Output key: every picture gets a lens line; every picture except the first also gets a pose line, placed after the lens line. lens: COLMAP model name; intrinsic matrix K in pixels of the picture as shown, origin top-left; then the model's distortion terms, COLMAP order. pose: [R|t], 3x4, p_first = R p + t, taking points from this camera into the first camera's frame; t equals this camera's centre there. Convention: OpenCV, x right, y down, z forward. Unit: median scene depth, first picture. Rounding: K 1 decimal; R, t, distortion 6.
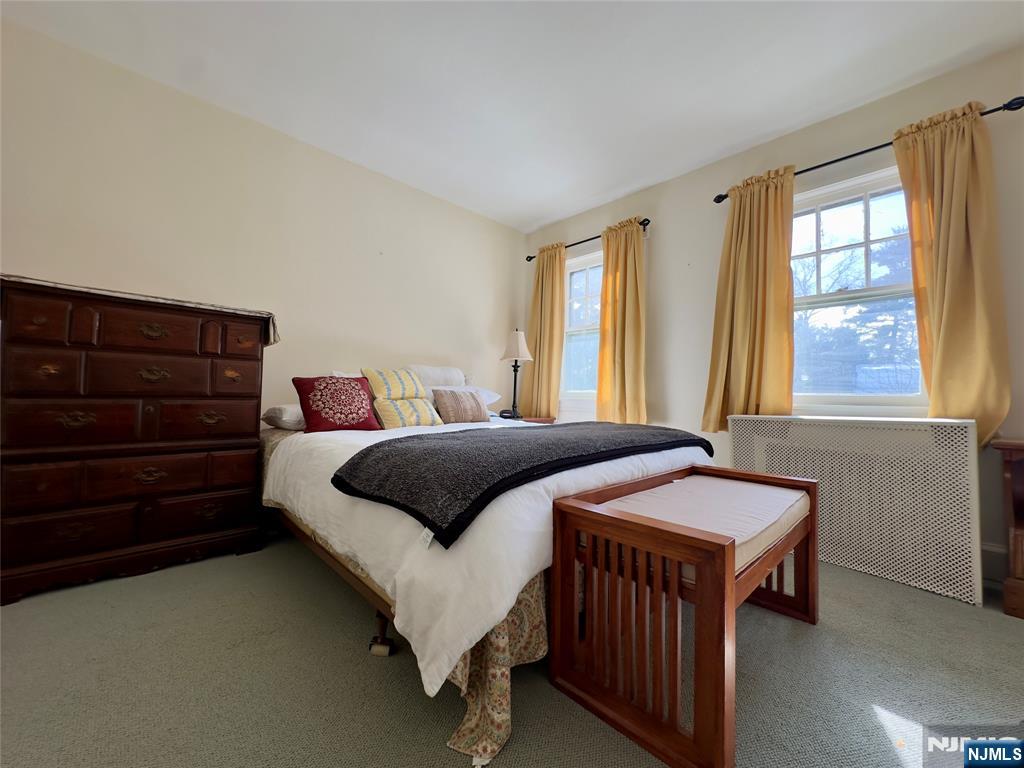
lens RADIAL K [[407.6, 0, 512.2], [0, 407.6, 380.1], [0, 0, 1]] dist [-0.003064, 0.000011]
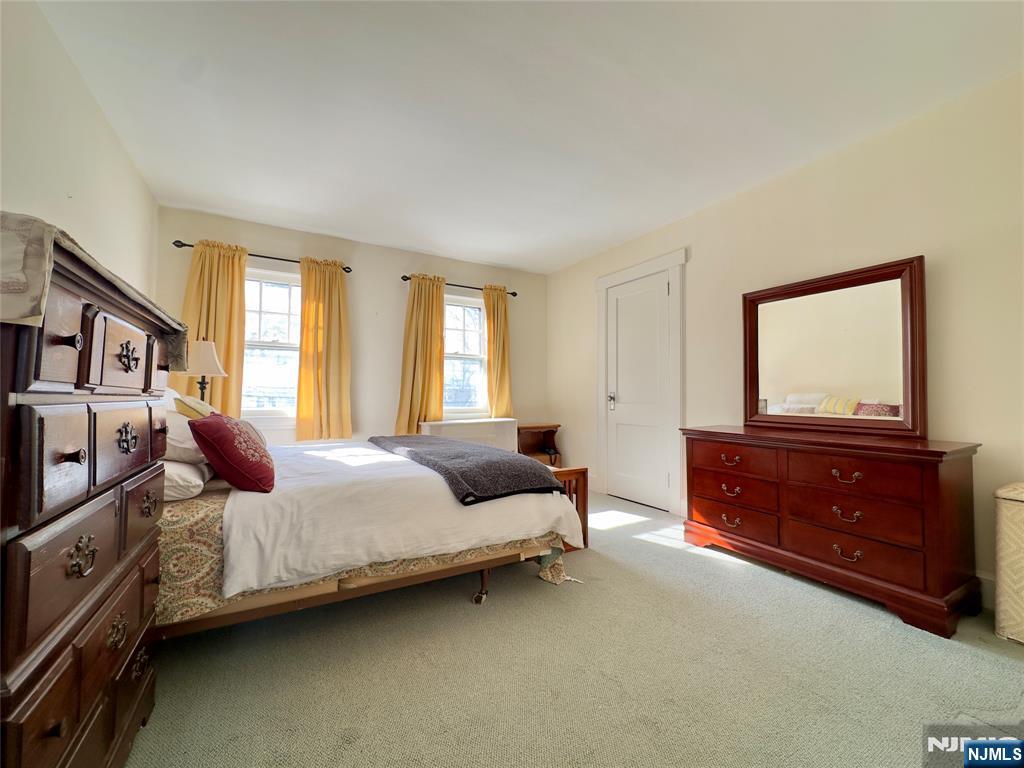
lens RADIAL K [[407.6, 0, 512.4], [0, 407.6, 384.4], [0, 0, 1]] dist [-0.003064, 0.000011]
pose [[0.236386, 0.018346, 0.971486, -0.978077], [-0.034162, 0.999361, -0.010561, -0.066954], [-0.971059, -0.030691, 0.236861, 0.303685]]
